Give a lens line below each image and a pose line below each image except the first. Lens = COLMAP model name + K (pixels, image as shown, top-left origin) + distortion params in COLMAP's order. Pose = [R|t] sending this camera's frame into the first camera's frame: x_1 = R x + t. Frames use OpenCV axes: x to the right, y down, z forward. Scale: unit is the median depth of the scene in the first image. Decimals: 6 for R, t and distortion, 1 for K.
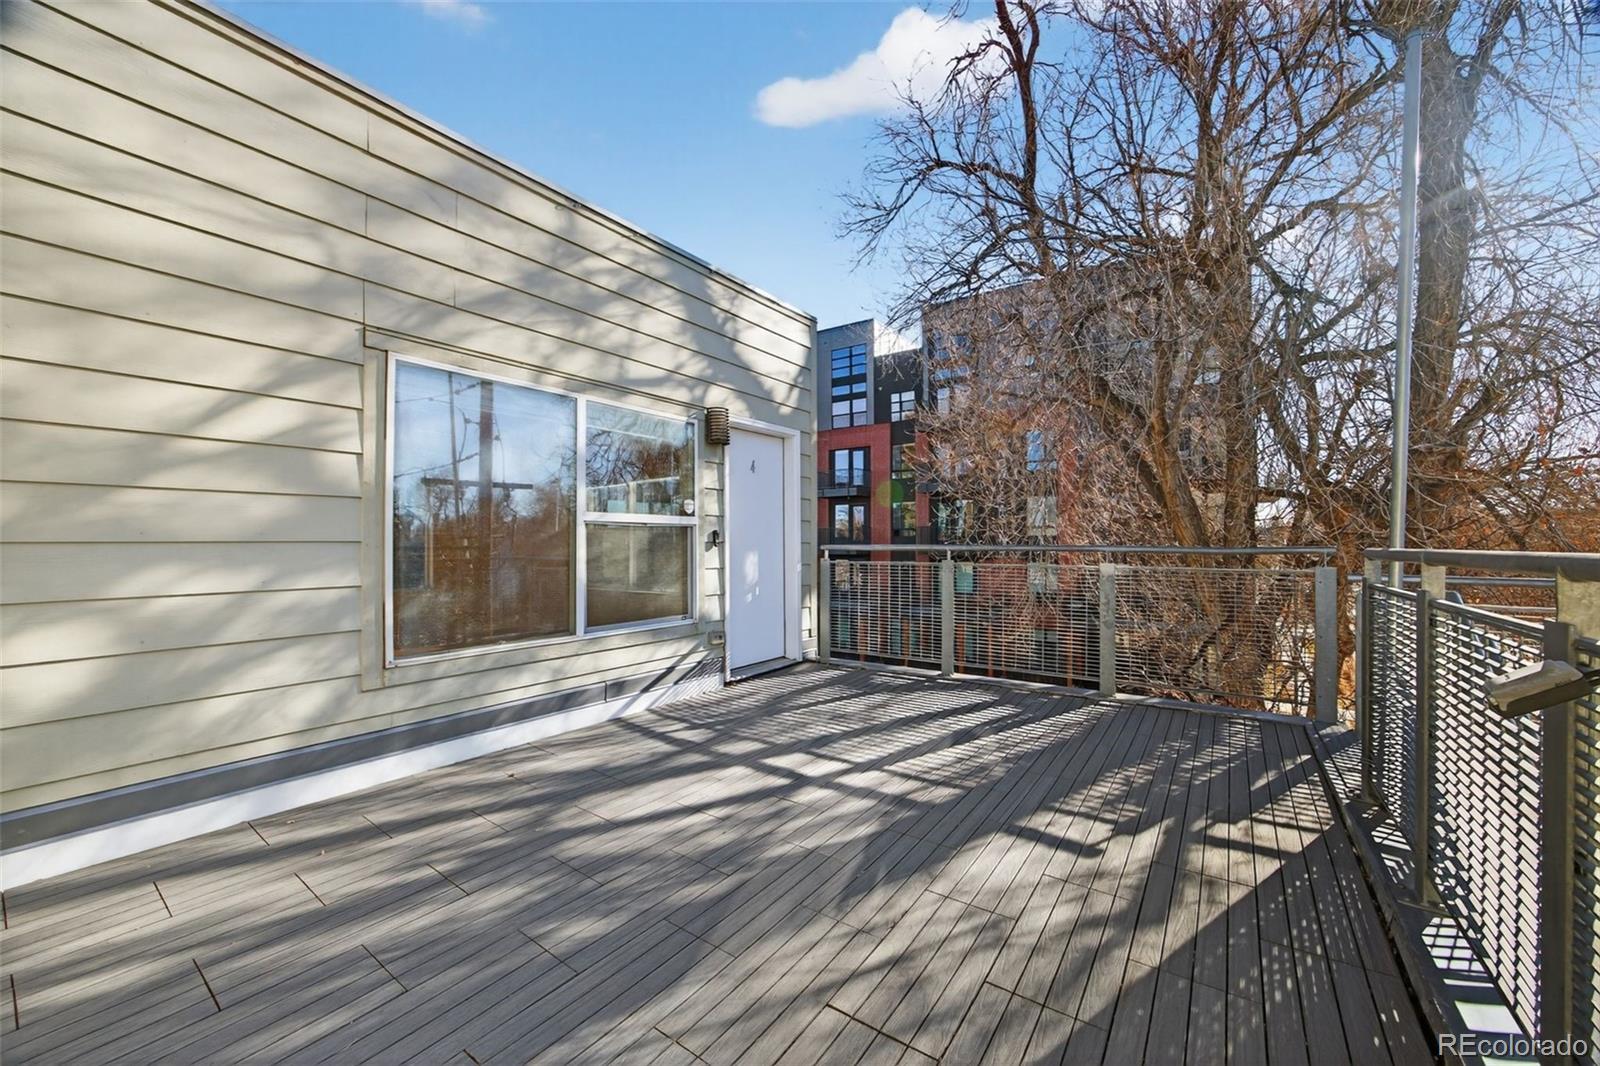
lens RADIAL K [[613.2, 0, 803.2], [0, 613.2, 544.1], [0, 0, 1]] dist [-0.034939, 0.013063]
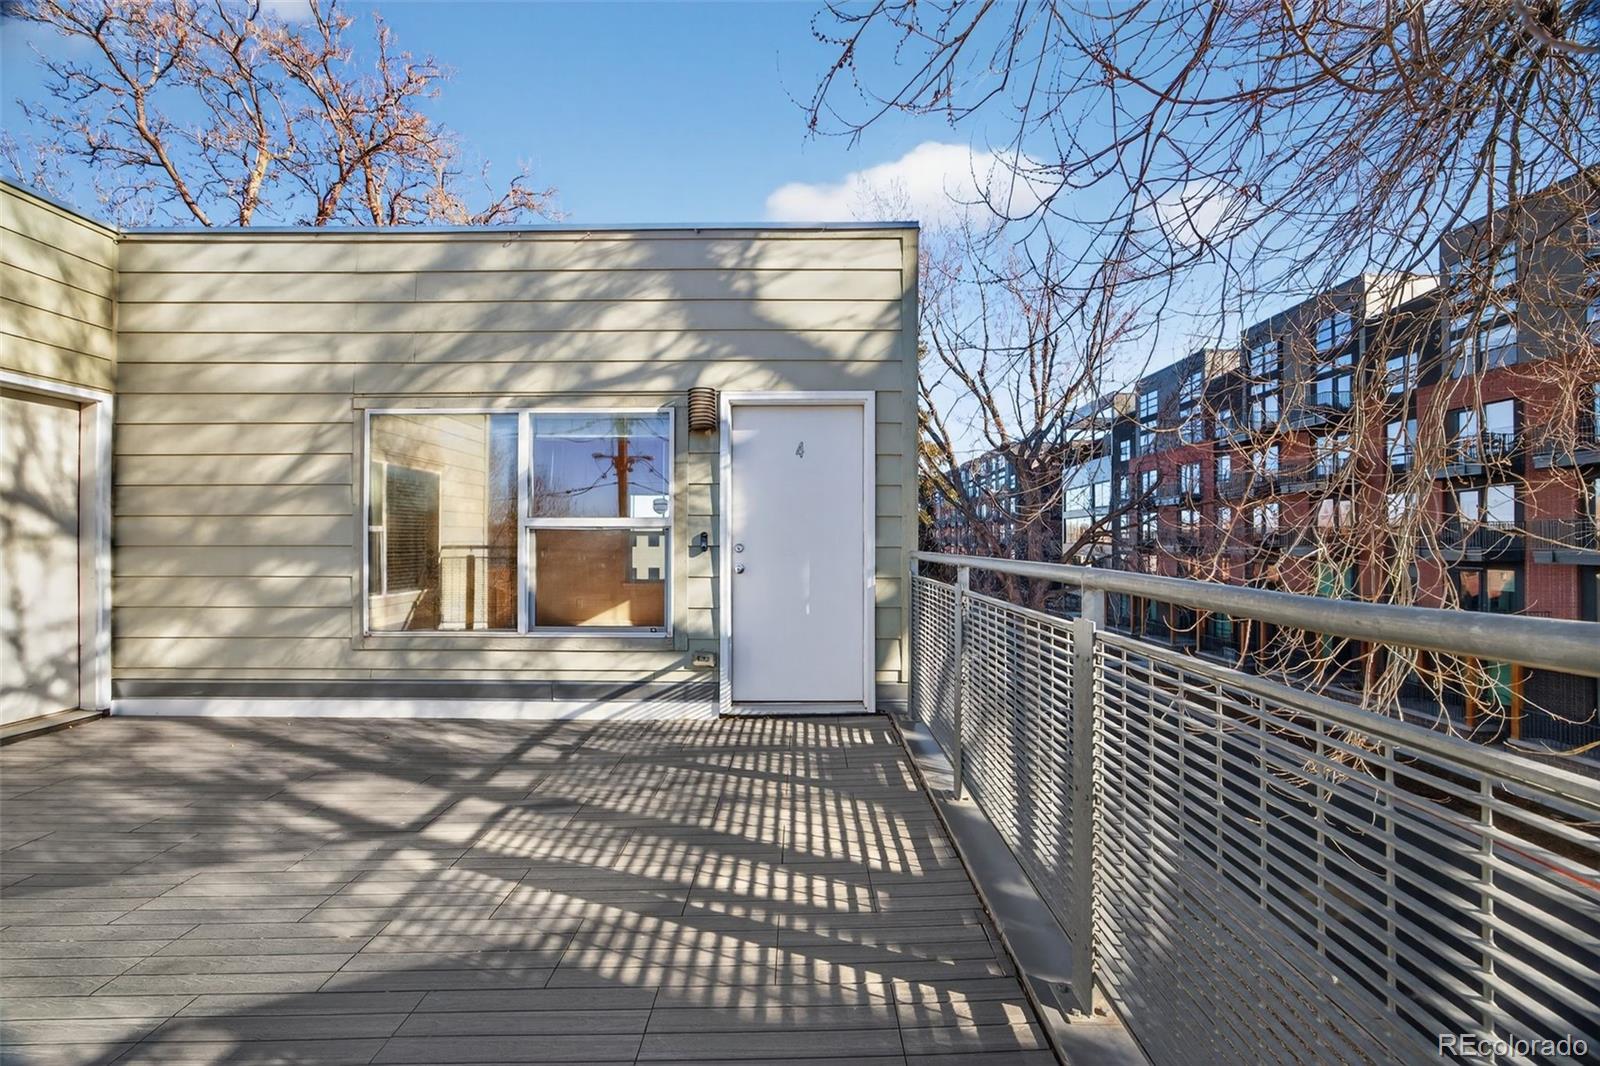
lens RADIAL K [[613.2, 0, 803.2], [0, 613.2, 544.1], [0, 0, 1]] dist [-0.034939, 0.013063]
pose [[0.576322, 0.008578, -0.817178, 0.801151], [-0.004550, 0.999963, 0.007287, -0.016987], [0.817210, -0.000481, 0.576339, 0.781501]]
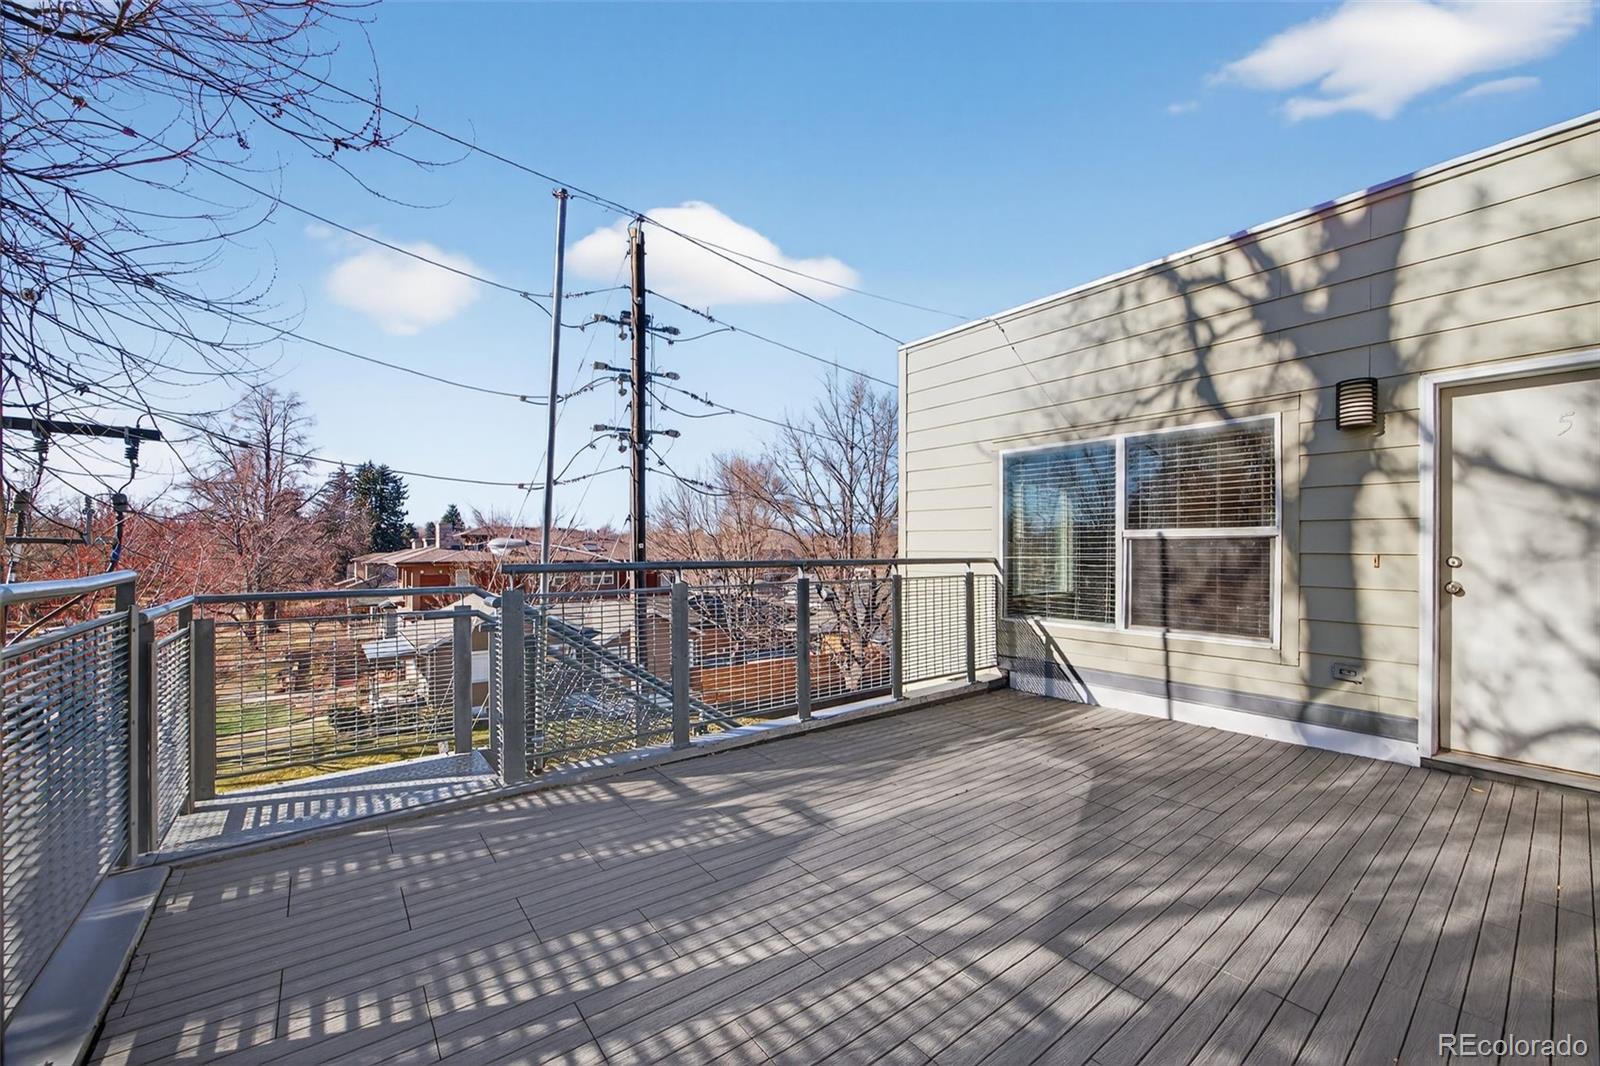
lens RADIAL K [[613.2, 0, 803.2], [0, 613.2, 544.1], [0, 0, 1]] dist [-0.034939, 0.013063]
pose [[-0.960405, 0.005316, 0.278558, 0.053367], [0.005127, 0.999986, -0.001406, -0.019883], [-0.278562, 0.000078, -0.960418, 1.355591]]
